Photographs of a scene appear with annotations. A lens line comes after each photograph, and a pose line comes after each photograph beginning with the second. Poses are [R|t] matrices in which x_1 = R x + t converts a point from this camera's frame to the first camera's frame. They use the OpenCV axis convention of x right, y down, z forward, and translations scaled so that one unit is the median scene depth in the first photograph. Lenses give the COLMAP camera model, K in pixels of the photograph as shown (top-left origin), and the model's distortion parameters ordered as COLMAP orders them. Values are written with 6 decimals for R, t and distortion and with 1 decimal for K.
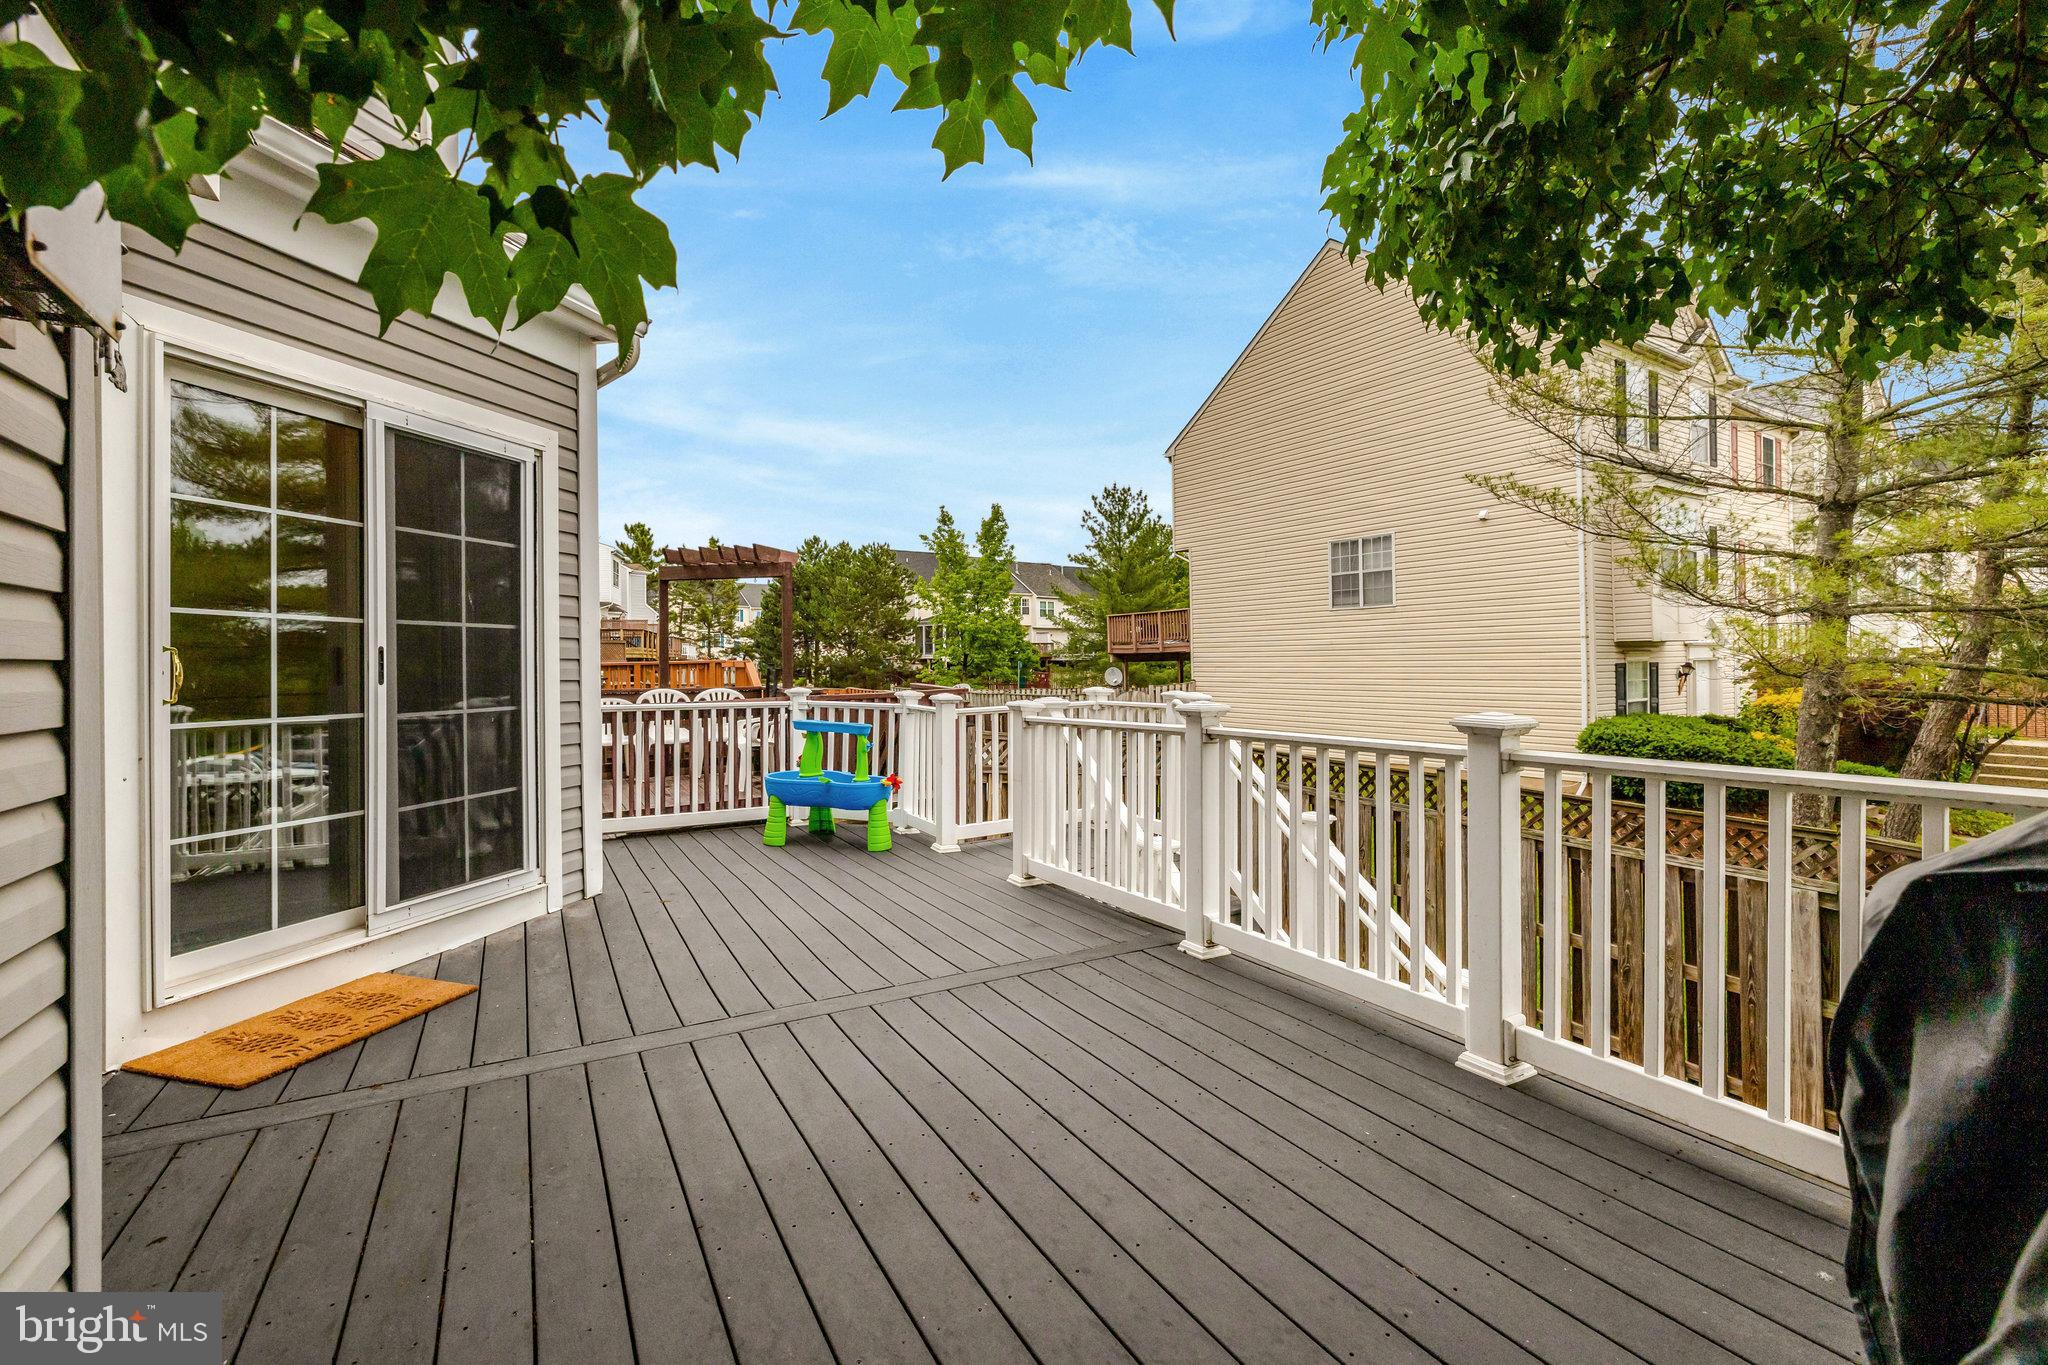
lens RADIAL K [[872.7, 0, 1028.9], [0, 872.7, 668.6], [0, 0, 1]] dist [0.002850, -0.000259]
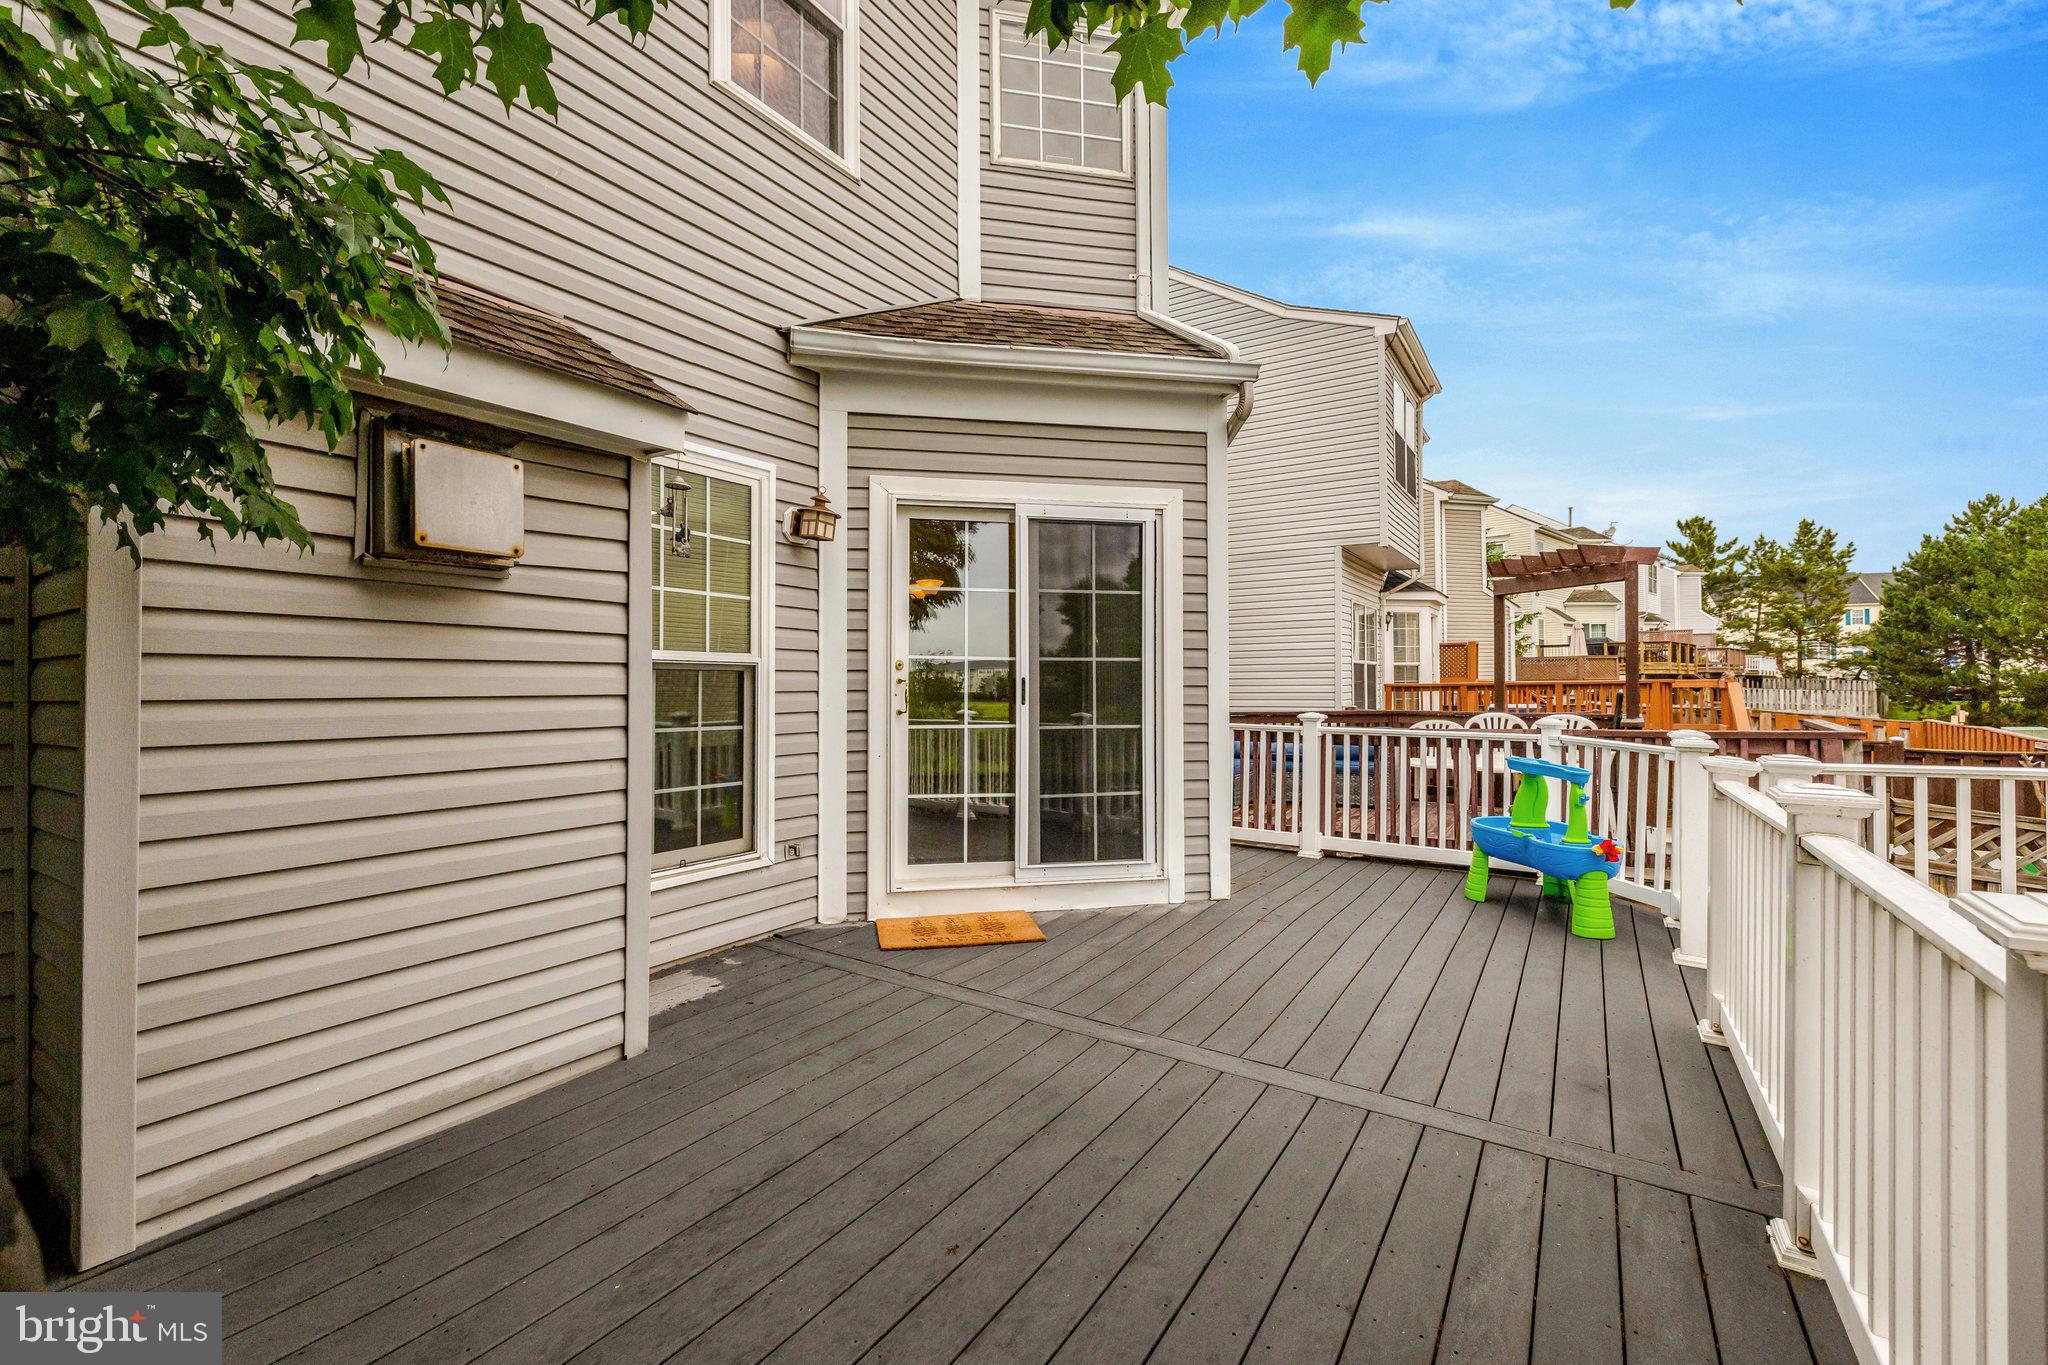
lens RADIAL K [[872.7, 0, 1021.9], [0, 872.7, 676.0], [0, 0, 1]] dist [0.002850, -0.000259]
pose [[0.449486, 0.000655, -0.893287, 0.417247], [-0.008474, 0.999958, -0.003530, -0.018058], [0.893247, 0.009156, 0.449472, 0.306951]]
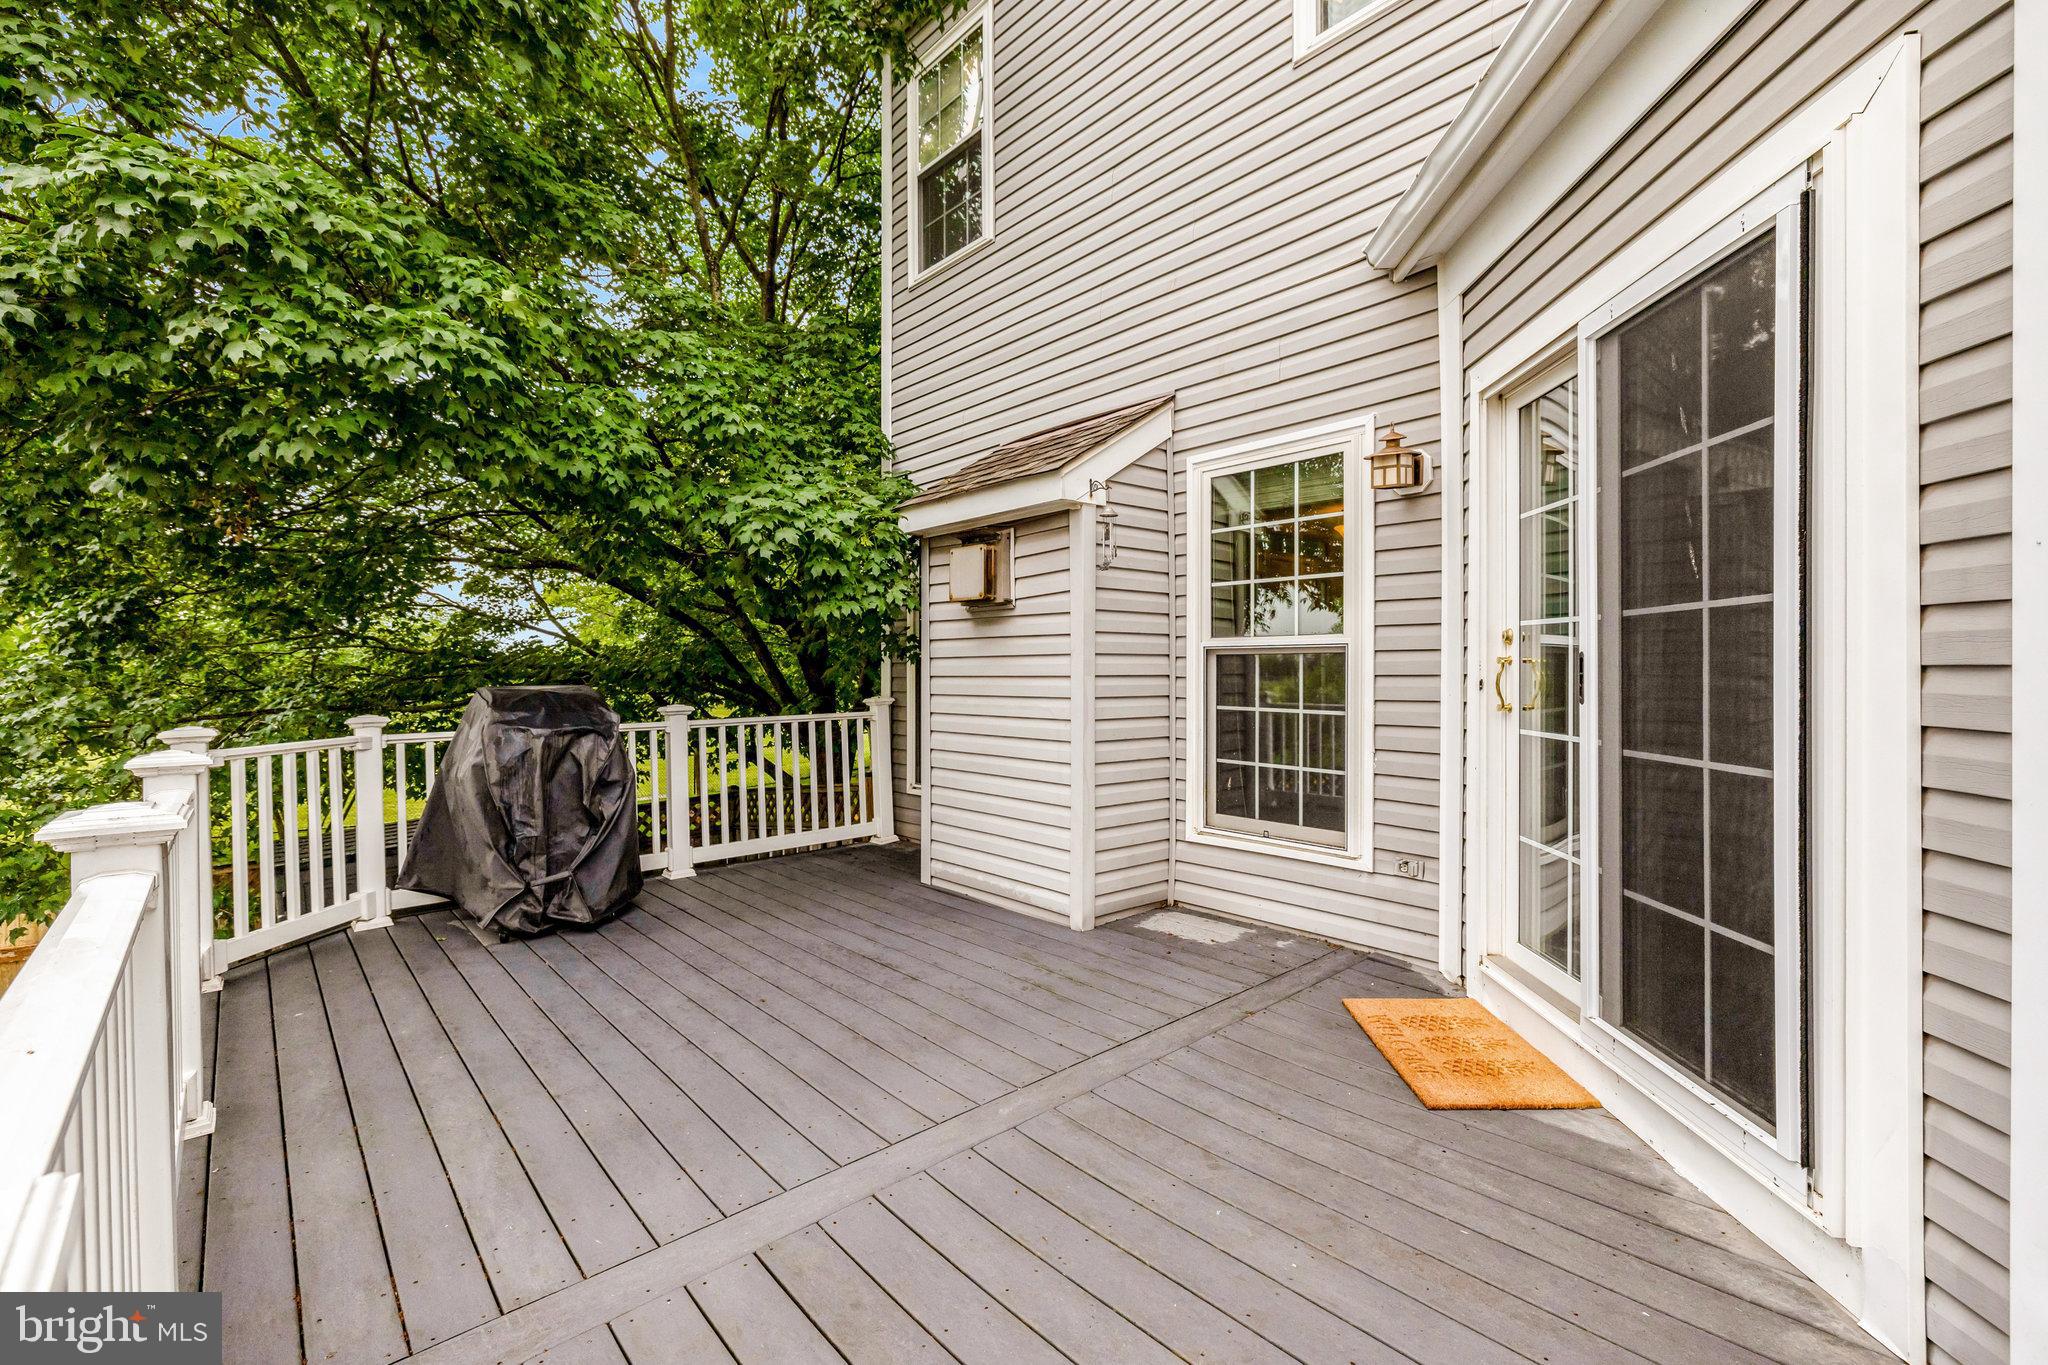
lens RADIAL K [[872.7, 0, 1011.6], [0, 872.7, 675.0], [0, 0, 1]] dist [0.002850, -0.000259]
pose [[-0.981604, 0.014941, -0.190343, -0.112224], [0.012881, 0.999844, 0.012054, -0.016968], [0.190493, 0.009381, -0.981644, 1.348714]]
